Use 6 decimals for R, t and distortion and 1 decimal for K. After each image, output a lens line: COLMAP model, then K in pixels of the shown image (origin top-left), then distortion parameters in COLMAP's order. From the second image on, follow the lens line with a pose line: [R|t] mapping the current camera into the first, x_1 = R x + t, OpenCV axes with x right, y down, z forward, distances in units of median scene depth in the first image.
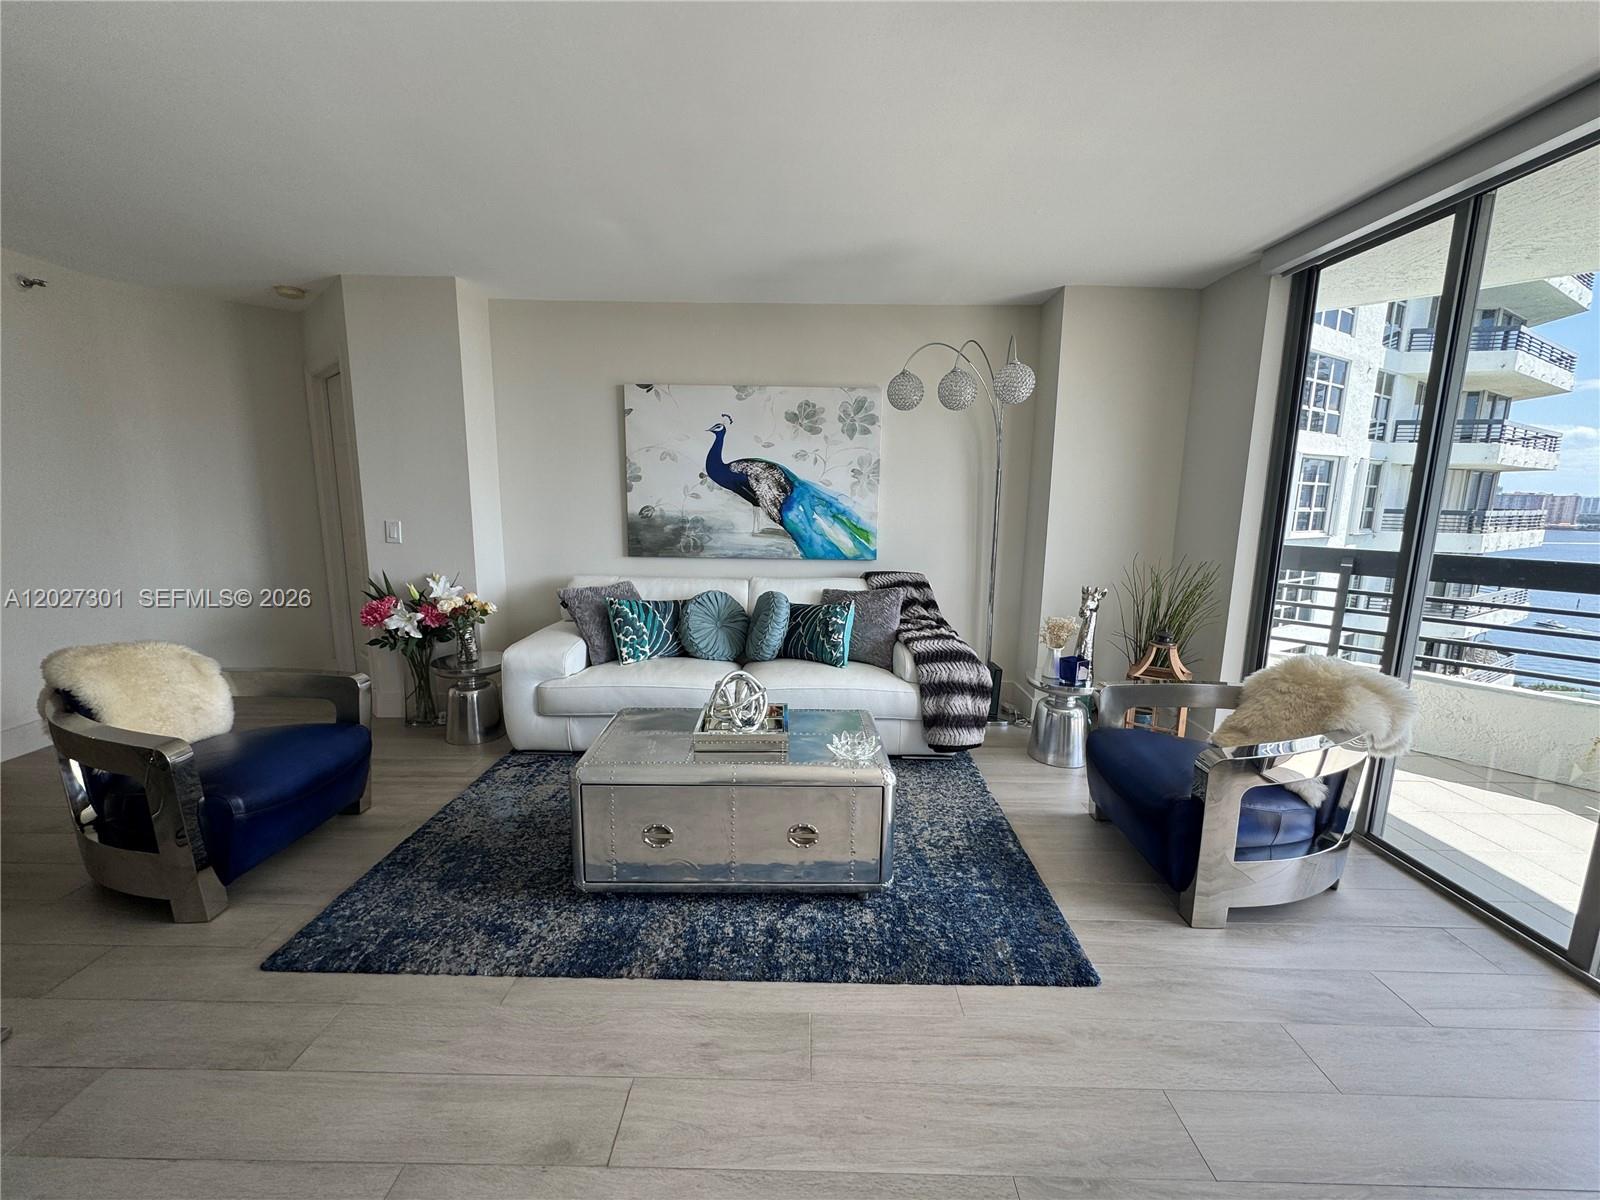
lens RADIAL K [[637.6, 0, 800.0], [0, 637.6, 600.0], [0, 0, 1]] dist [-0.001134, 0.000344]
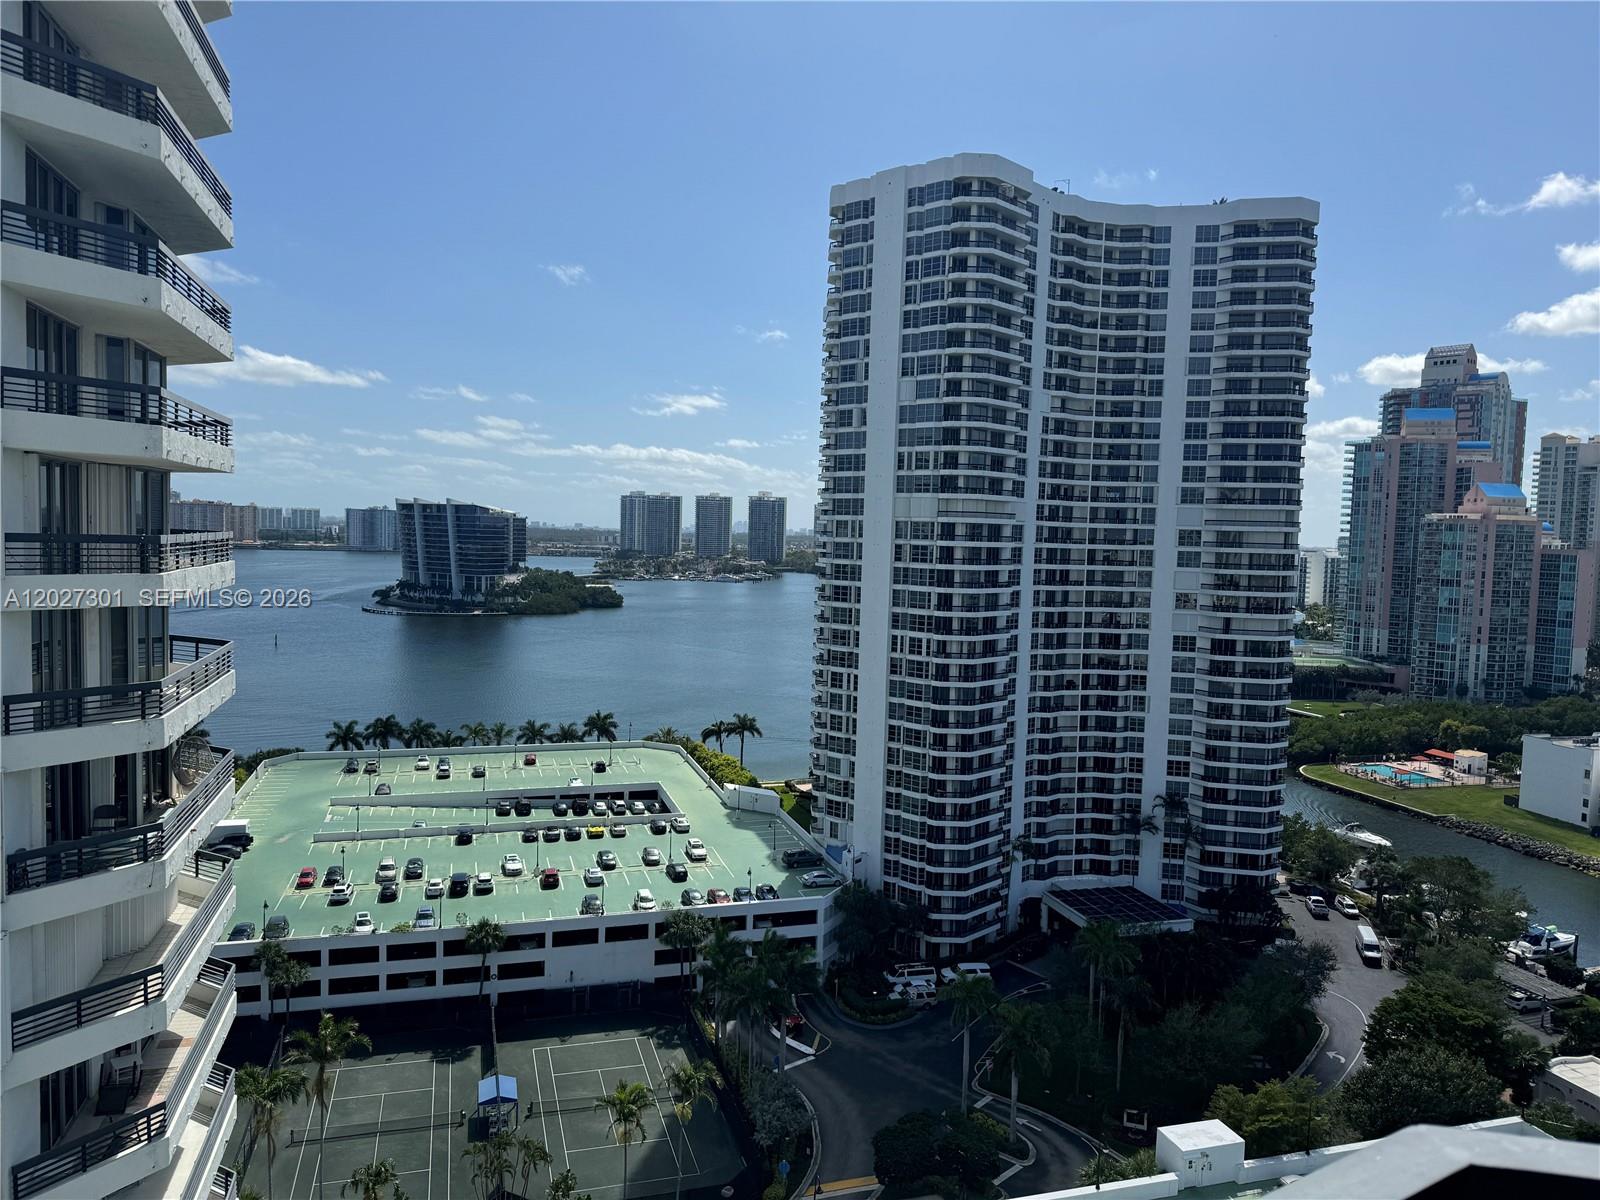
lens RADIAL K [[1106.1, 0, 805.2], [0, 1106.1, 601.4], [0, 0, 1]] dist [0.132866, -0.173982]
pose [[0.236945, -0.067990, 0.969141, 0.923164], [0.136581, 0.989972, 0.036059, -0.162688], [-0.961875, 0.123822, 0.243856, 0.833436]]
